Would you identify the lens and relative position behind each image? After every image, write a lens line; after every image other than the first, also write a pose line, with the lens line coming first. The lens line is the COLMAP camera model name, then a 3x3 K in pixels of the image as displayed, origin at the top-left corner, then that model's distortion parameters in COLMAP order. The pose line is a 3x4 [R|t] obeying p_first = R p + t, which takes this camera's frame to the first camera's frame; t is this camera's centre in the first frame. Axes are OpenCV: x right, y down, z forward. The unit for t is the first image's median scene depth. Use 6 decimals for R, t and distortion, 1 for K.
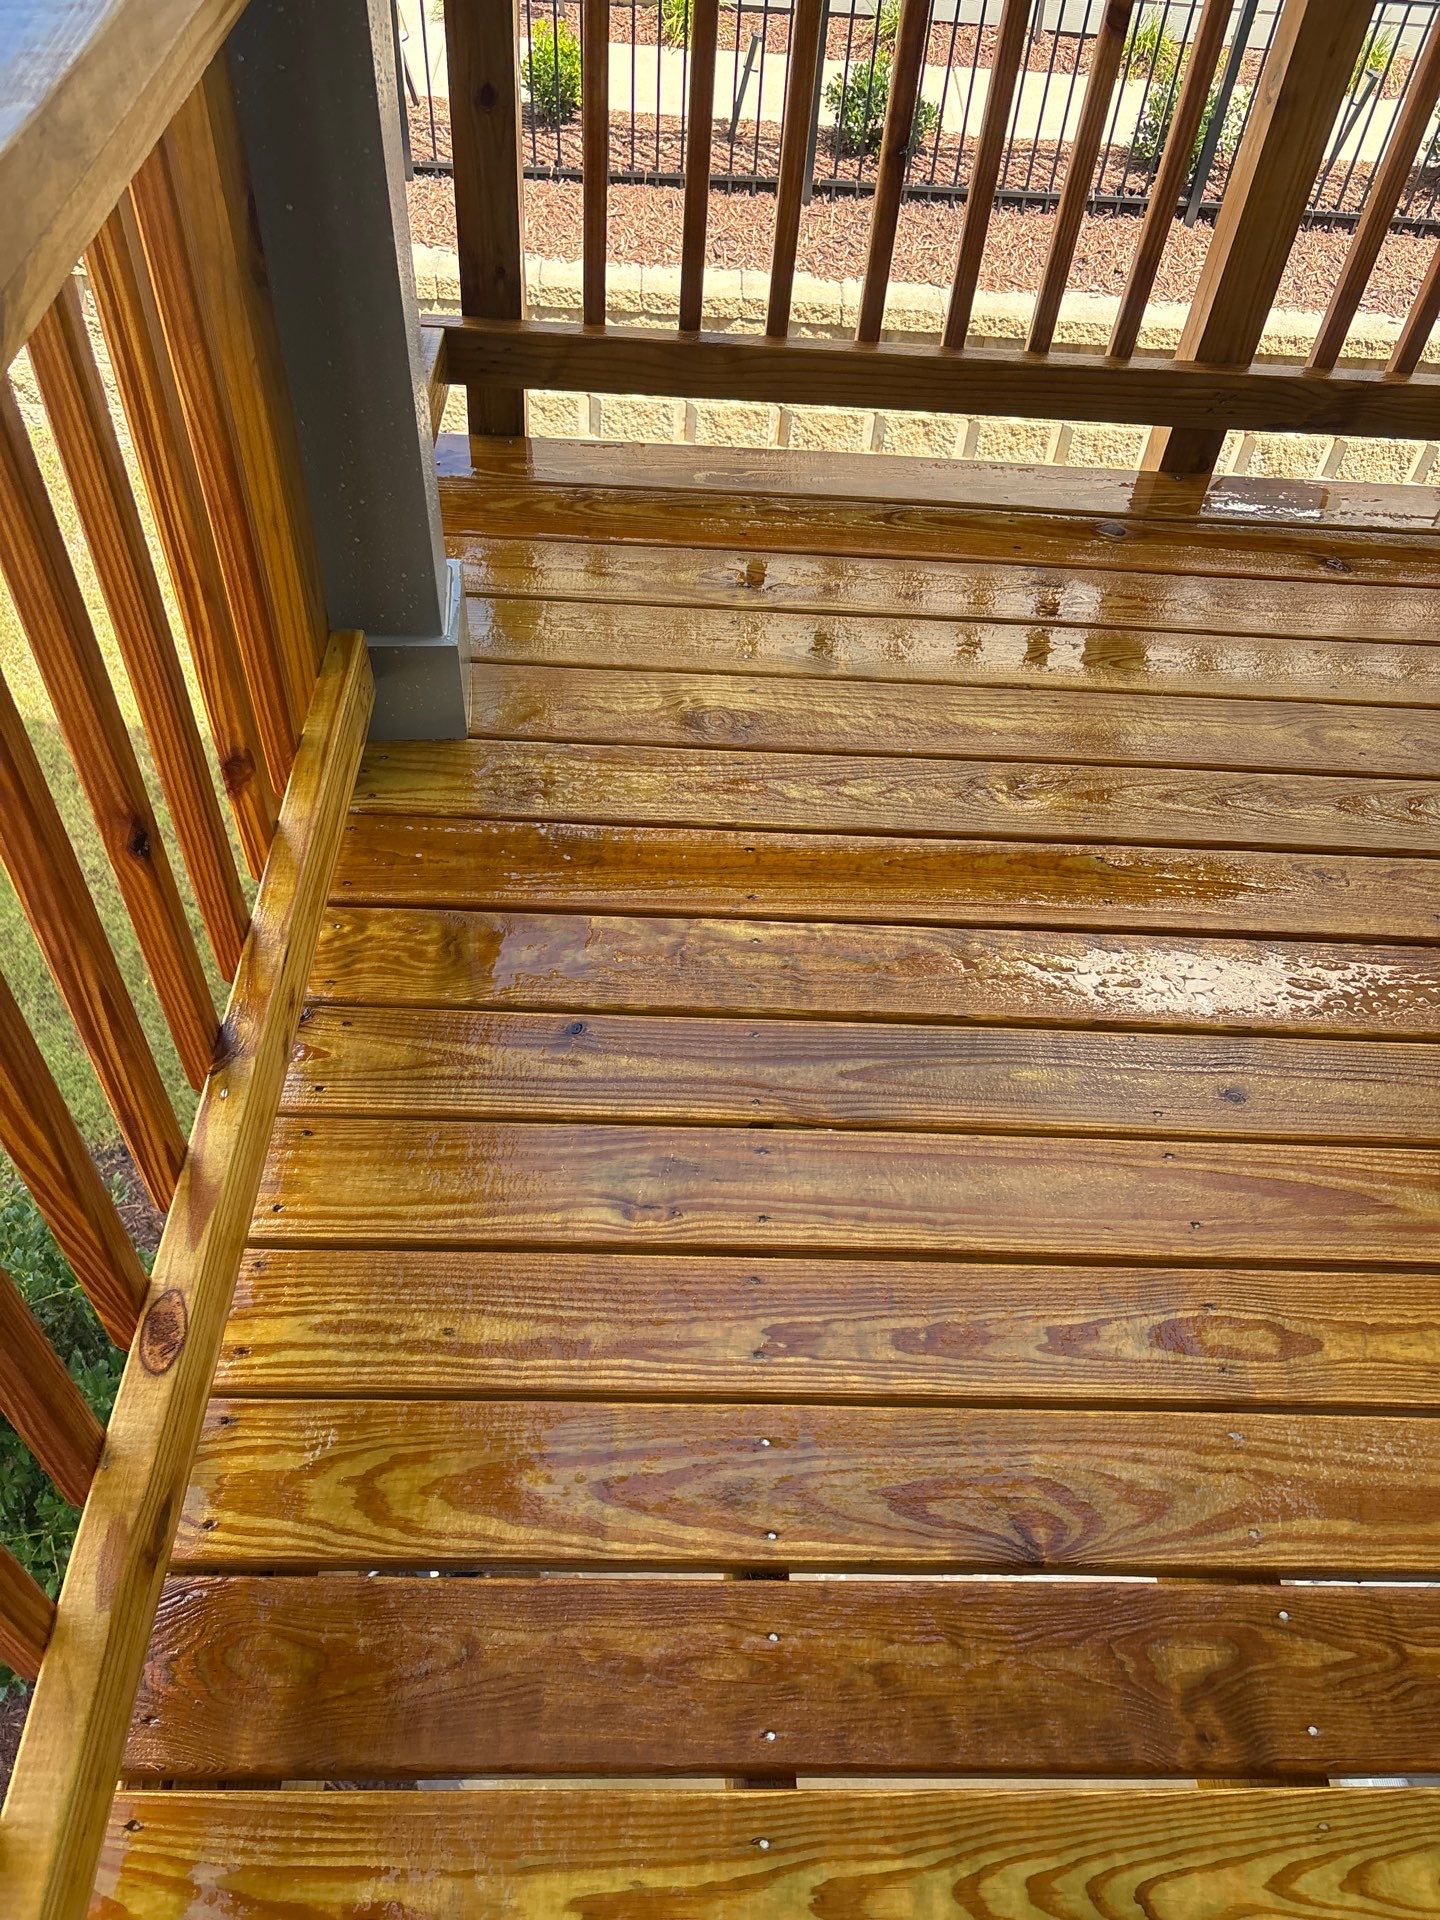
lens RADIAL K [[1476.7, 0, 741.0], [0, 1476.7, 973.0], [0, 0, 1]] dist [0.021242, 0.001095]
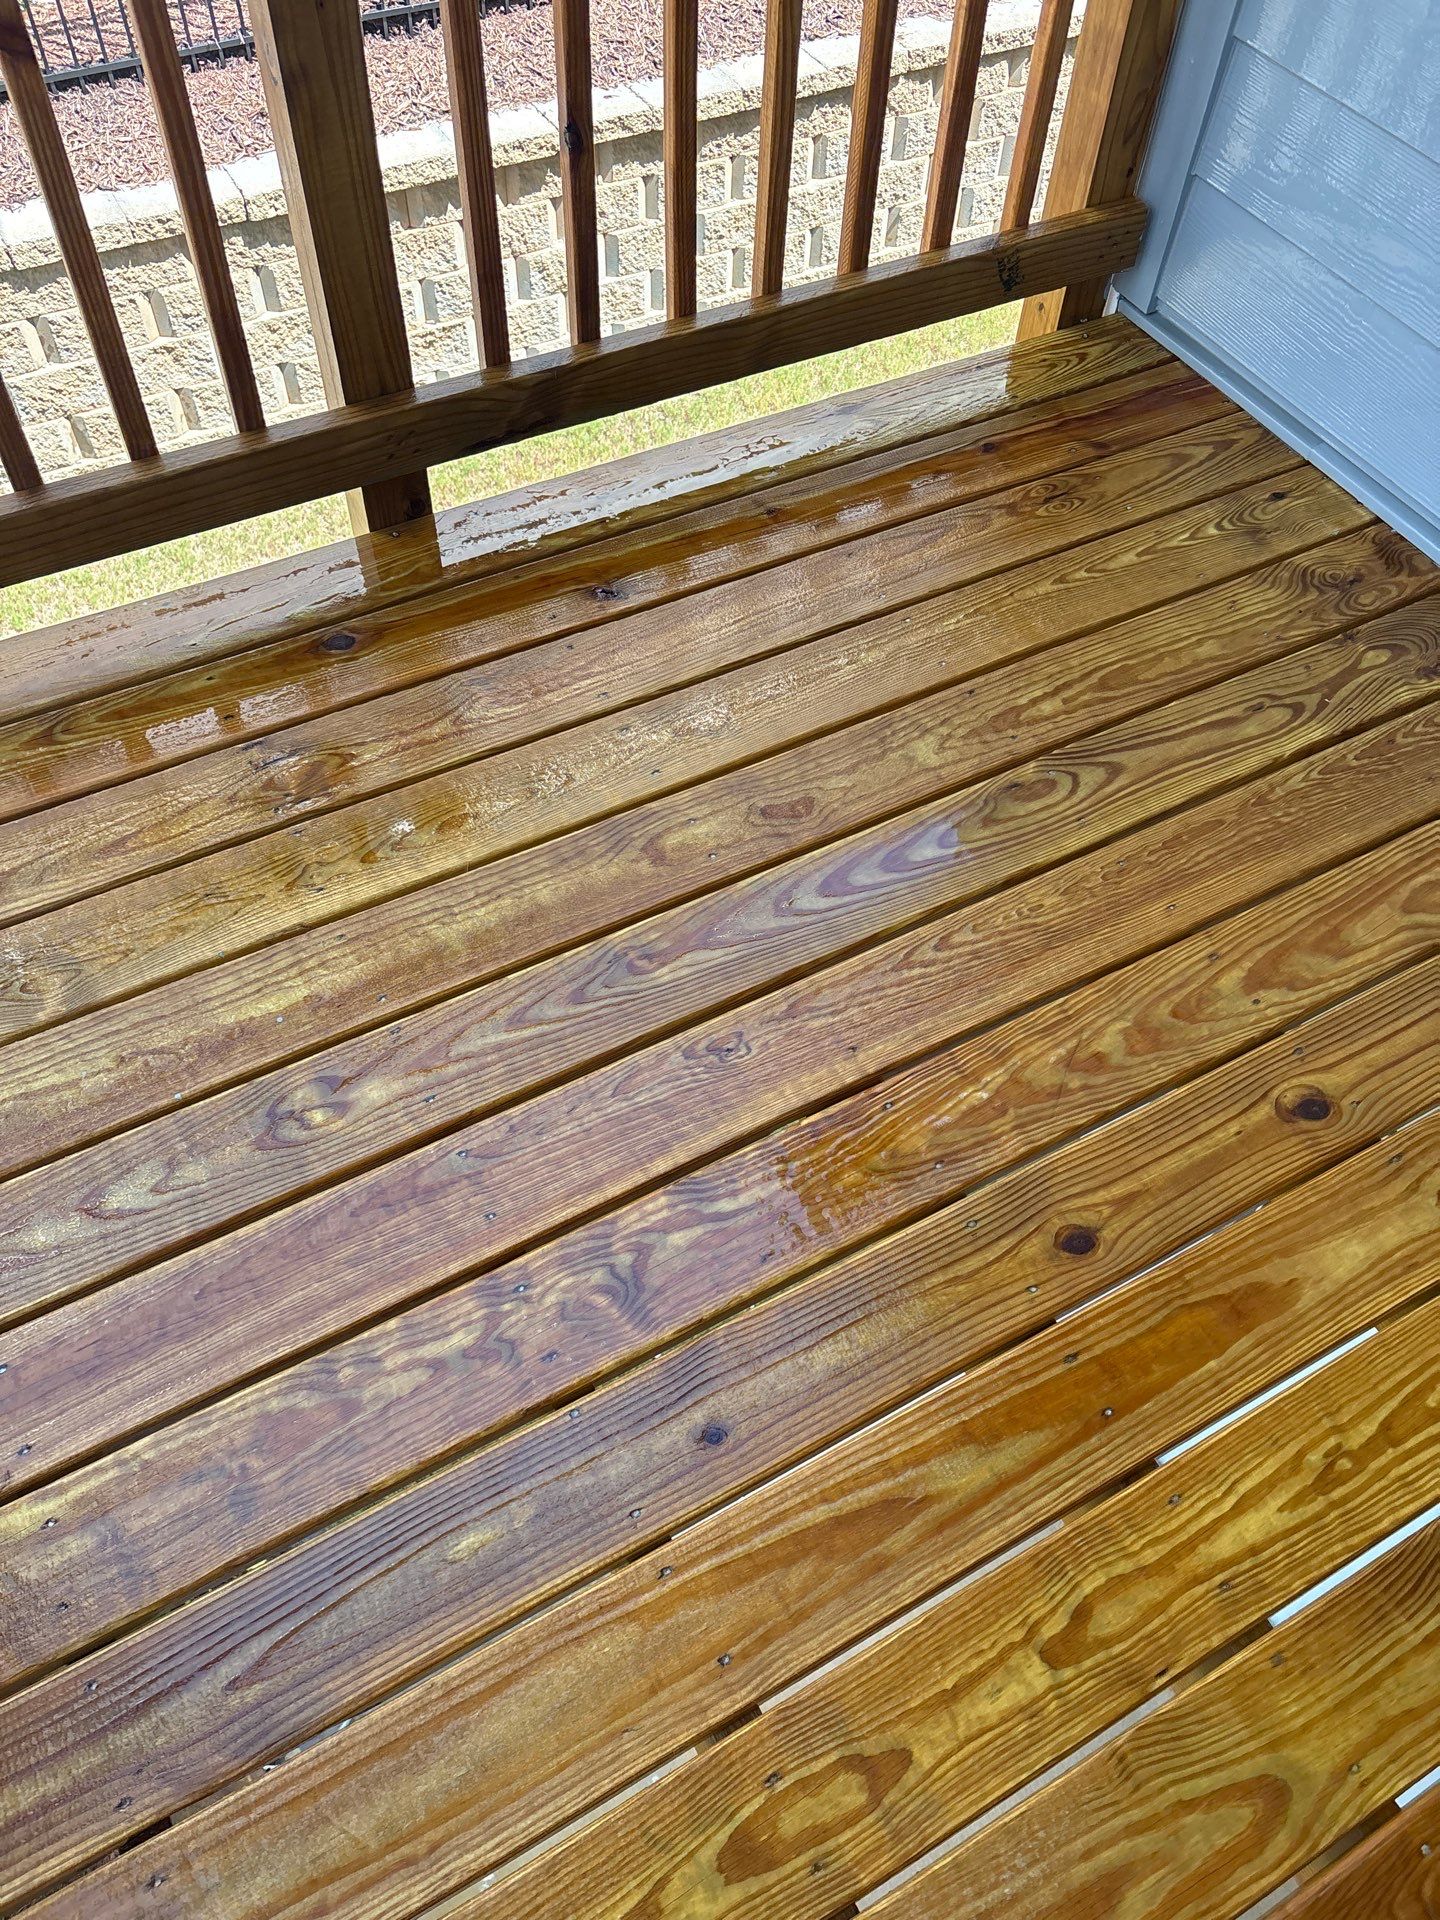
lens RADIAL K [[1476.7, 0, 741.0], [0, 1476.7, 973.0], [0, 0, 1]] dist [0.021242, 0.001095]
pose [[0.879627, -0.400165, 0.257147, 0.220426], [0.368052, 0.915052, 0.164976, -0.254064], [-0.301320, -0.050474, 0.952186, 0.219326]]
